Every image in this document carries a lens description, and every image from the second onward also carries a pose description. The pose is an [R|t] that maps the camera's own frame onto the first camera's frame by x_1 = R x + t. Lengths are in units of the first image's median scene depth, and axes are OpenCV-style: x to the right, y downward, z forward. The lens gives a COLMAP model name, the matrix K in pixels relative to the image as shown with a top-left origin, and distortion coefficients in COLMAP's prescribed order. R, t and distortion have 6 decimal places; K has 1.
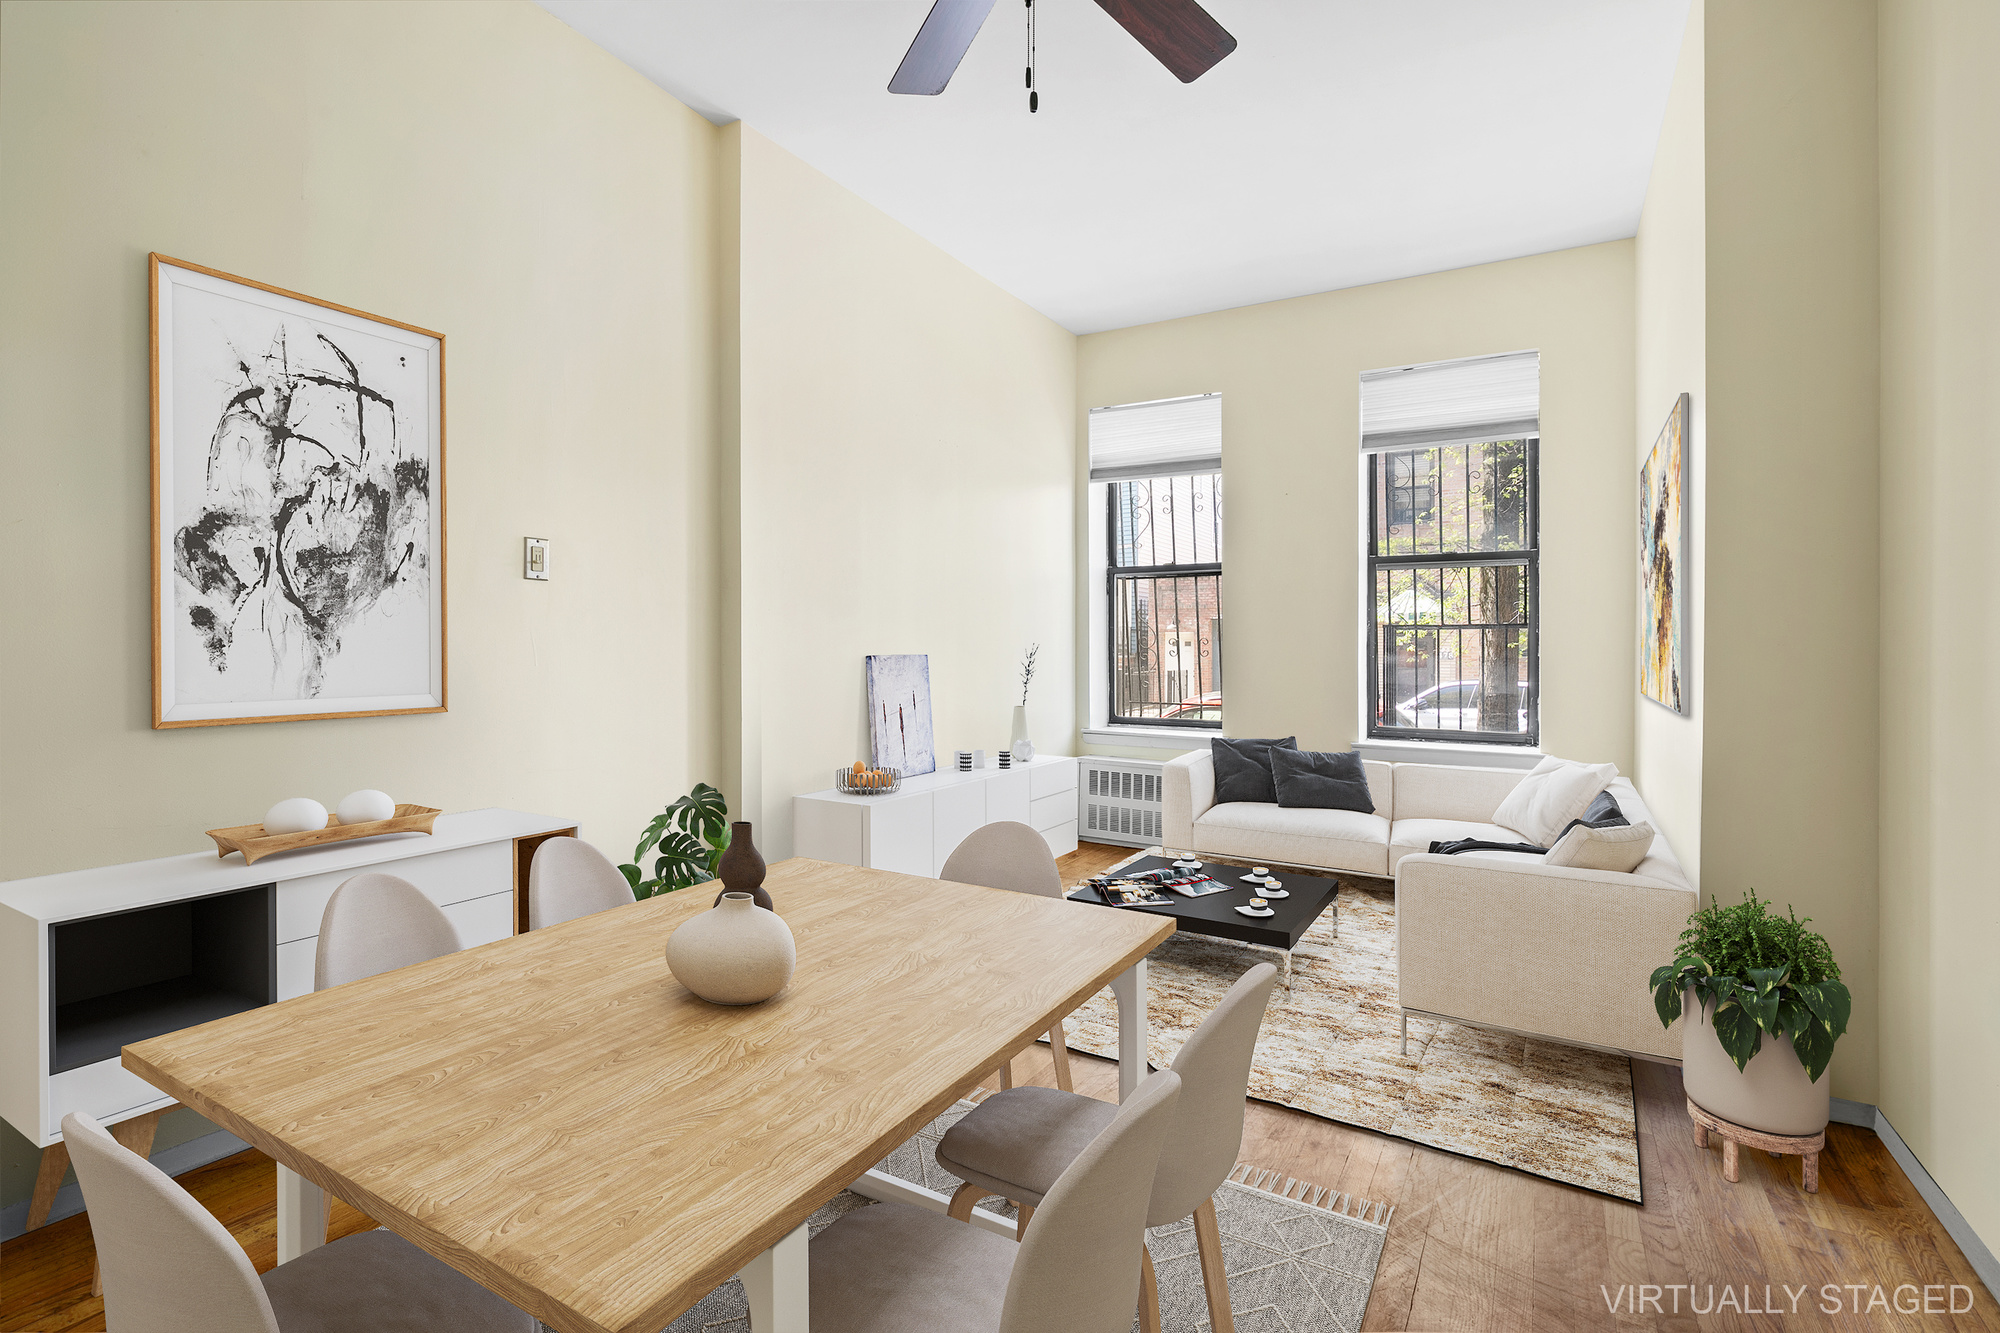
lens RADIAL K [[922.7, 0, 990.7], [0, 922.7, 661.0], [0, 0, 1]] dist [-0.017670, -0.000405]
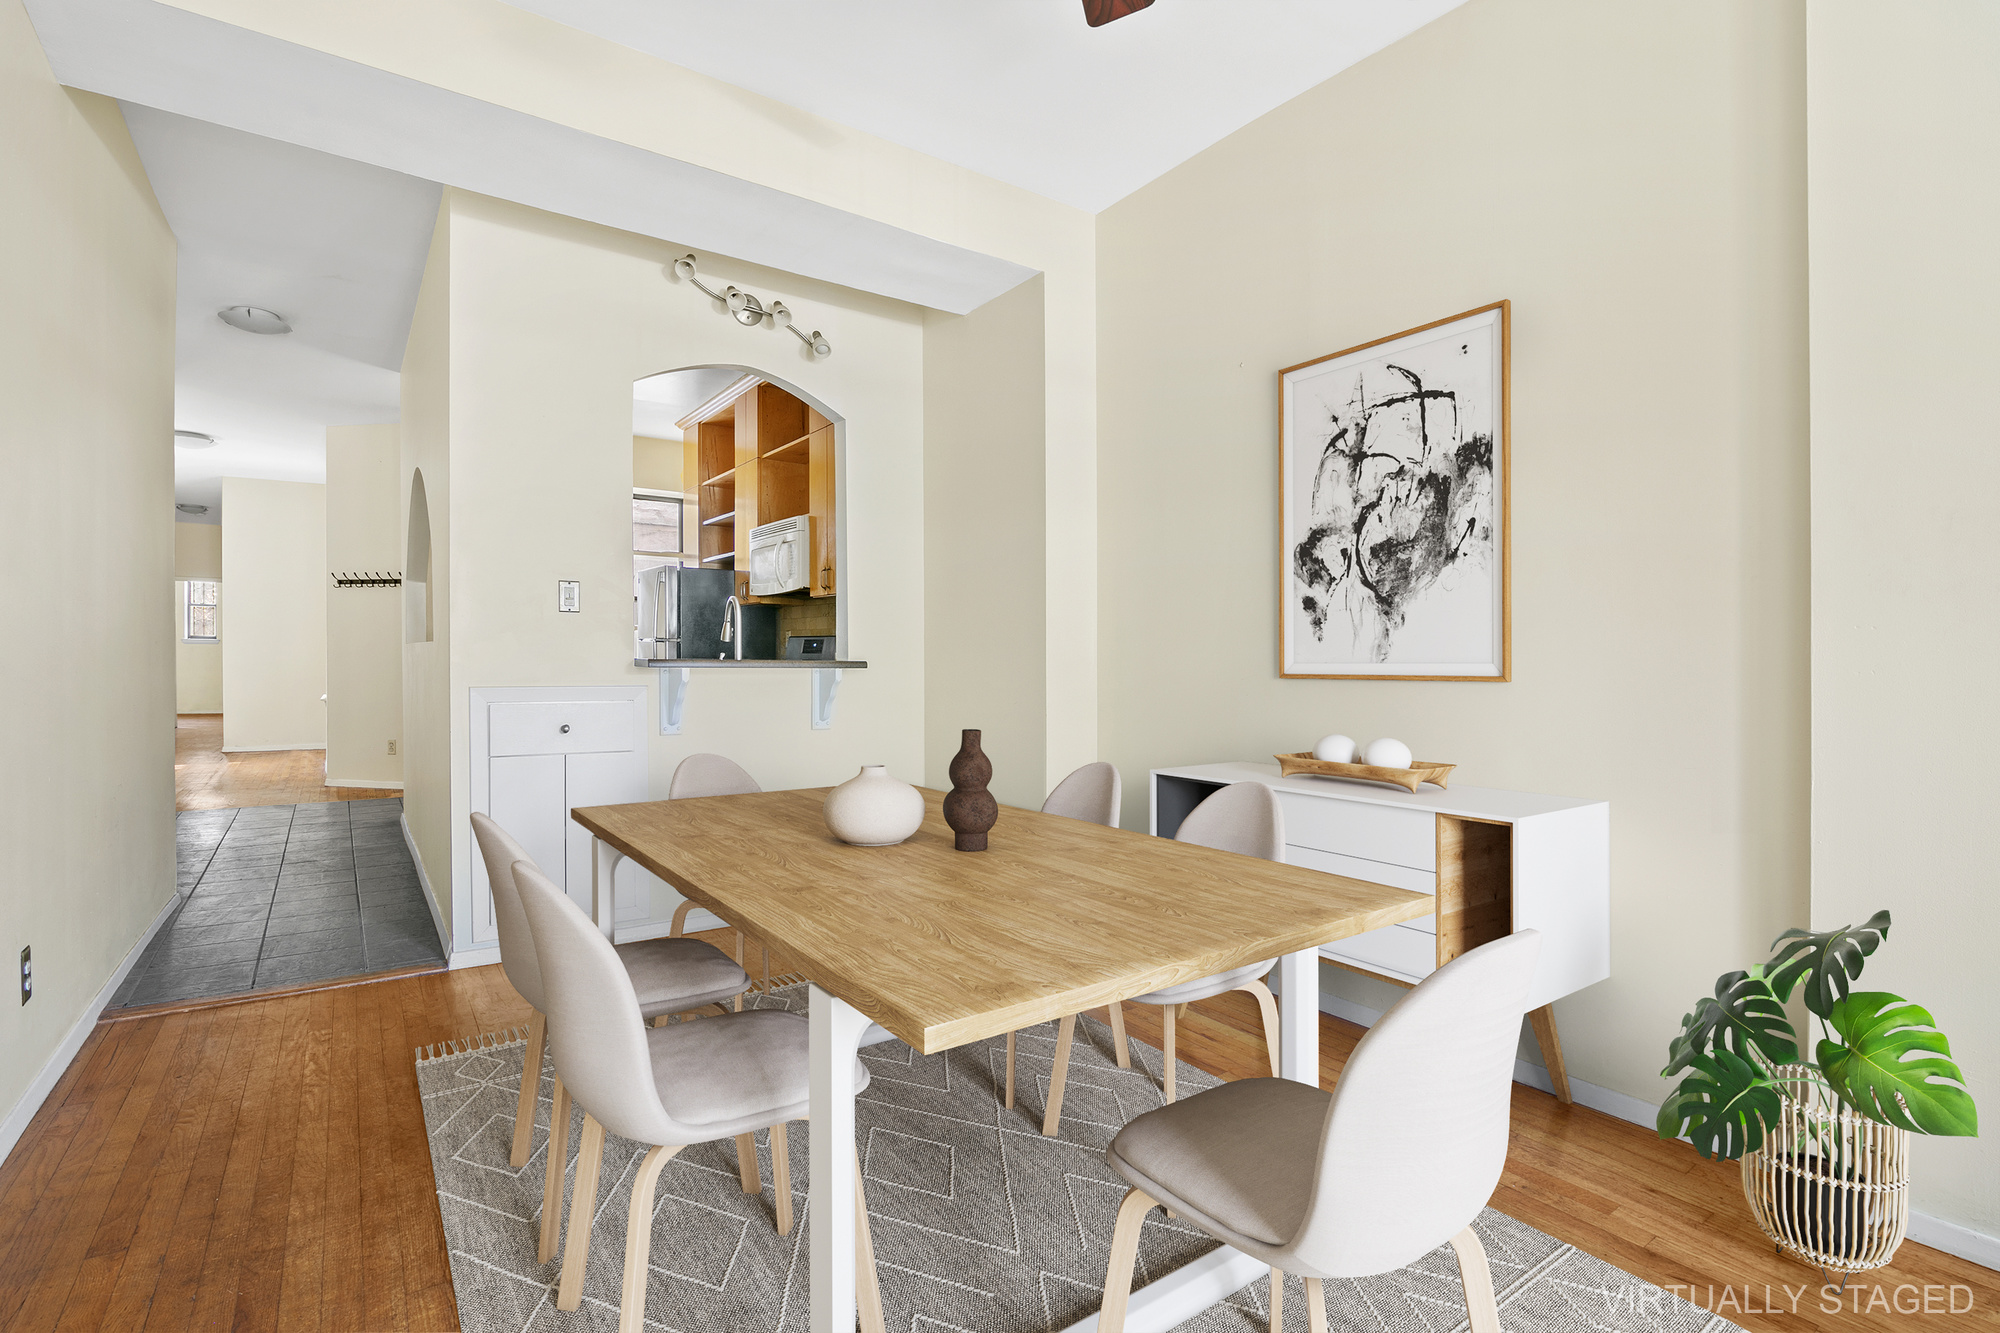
lens RADIAL K [[922.7, 0, 992.8], [0, 922.7, 662.6], [0, 0, 1]] dist [-0.017670, -0.000405]
pose [[-0.429864, 0.017827, -0.902718, 0.611061], [0.005557, 0.999838, 0.017099, 0.016482], [0.902877, 0.002334, -0.429894, 1.053141]]
